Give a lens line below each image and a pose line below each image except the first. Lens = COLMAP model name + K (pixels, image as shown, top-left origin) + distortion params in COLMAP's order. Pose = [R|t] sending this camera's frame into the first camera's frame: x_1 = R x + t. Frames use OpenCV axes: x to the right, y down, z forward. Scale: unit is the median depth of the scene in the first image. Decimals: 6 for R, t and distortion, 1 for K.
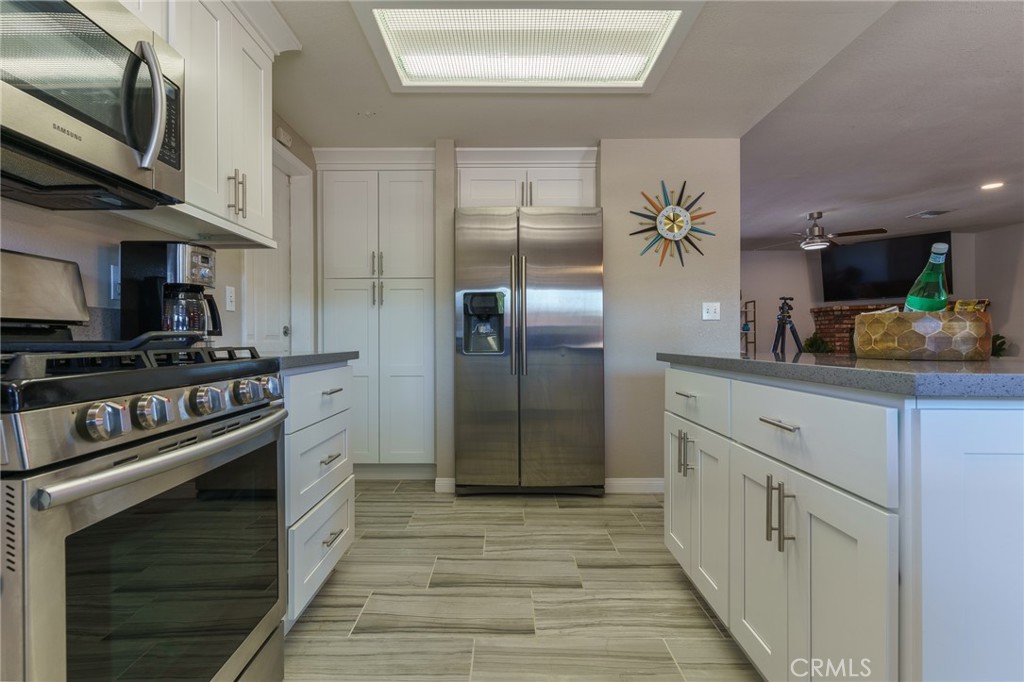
lens RADIAL K [[483.9, 0, 512.0], [0, 483.9, 341.0], [0, 0, 1]] dist [0.002592, 0.000178]
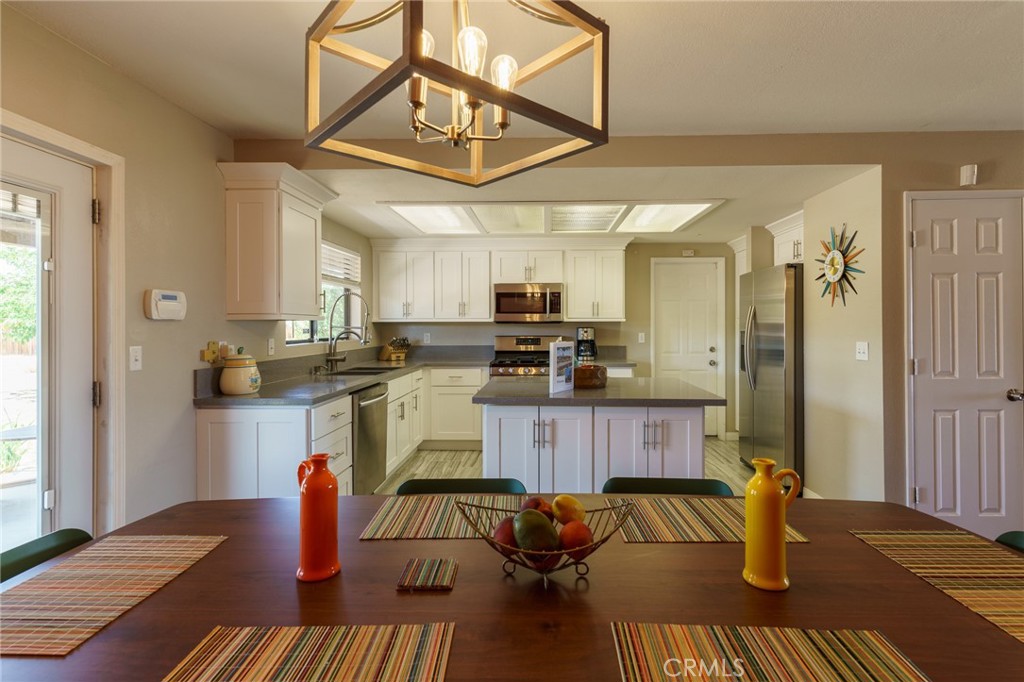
lens RADIAL K [[497.4, 0, 530.7], [0, 497.4, 324.3], [0, 0, 1]] dist [0.004038, -0.000519]
pose [[-0.014207, 0.001690, -0.999898, 1.424587], [-0.002395, 0.999996, 0.001724, -0.115717], [0.999896, 0.002419, -0.014203, 0.347760]]
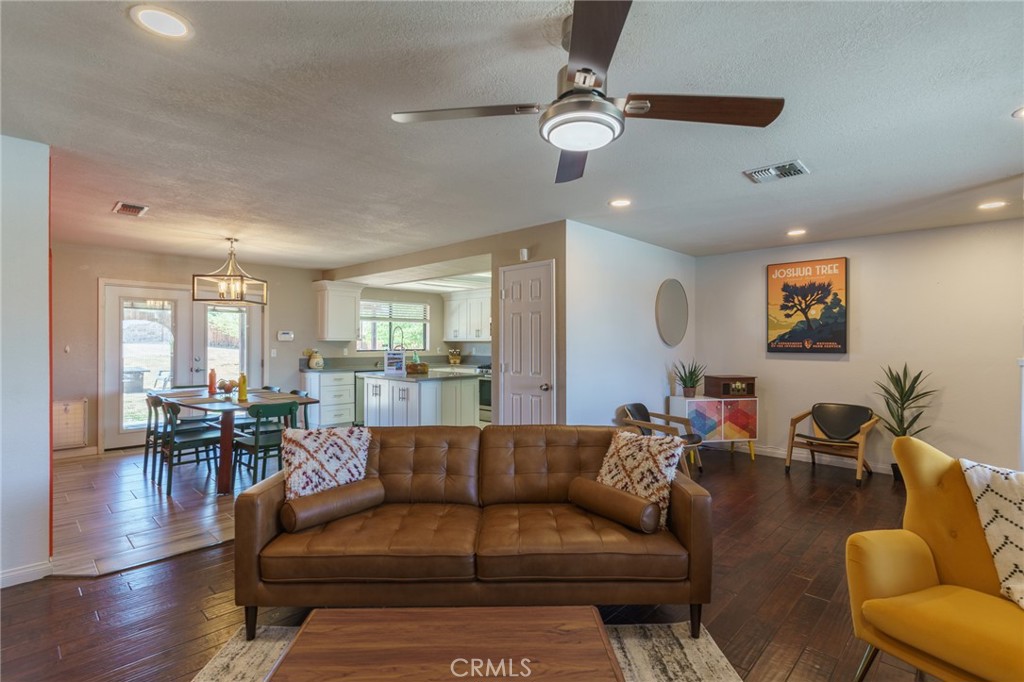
lens RADIAL K [[483.9, 0, 512.0], [0, 483.9, 341.0], [0, 0, 1]] dist [0.002592, 0.000178]
pose [[-0.671653, -0.001767, -0.740864, 1.632626], [-0.003488, 0.999994, 0.000776, -0.124652], [0.740858, 0.003105, -0.671655, 2.152694]]
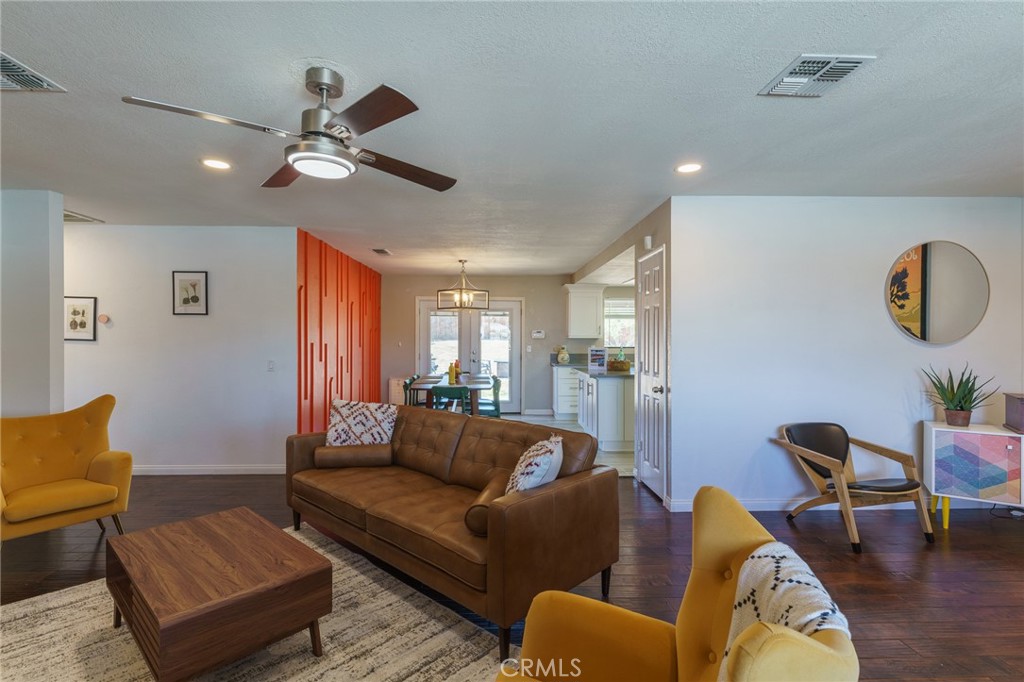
lens RADIAL K [[491.4, 0, 508.4], [0, 491.4, 333.1], [0, 0, 1]] dist [0.005278, 0.000170]
pose [[-0.998237, 0.001819, -0.059332, 0.960785], [0.002435, 0.999944, -0.010309, -0.122606], [0.059309, -0.010436, -0.998185, 2.535001]]
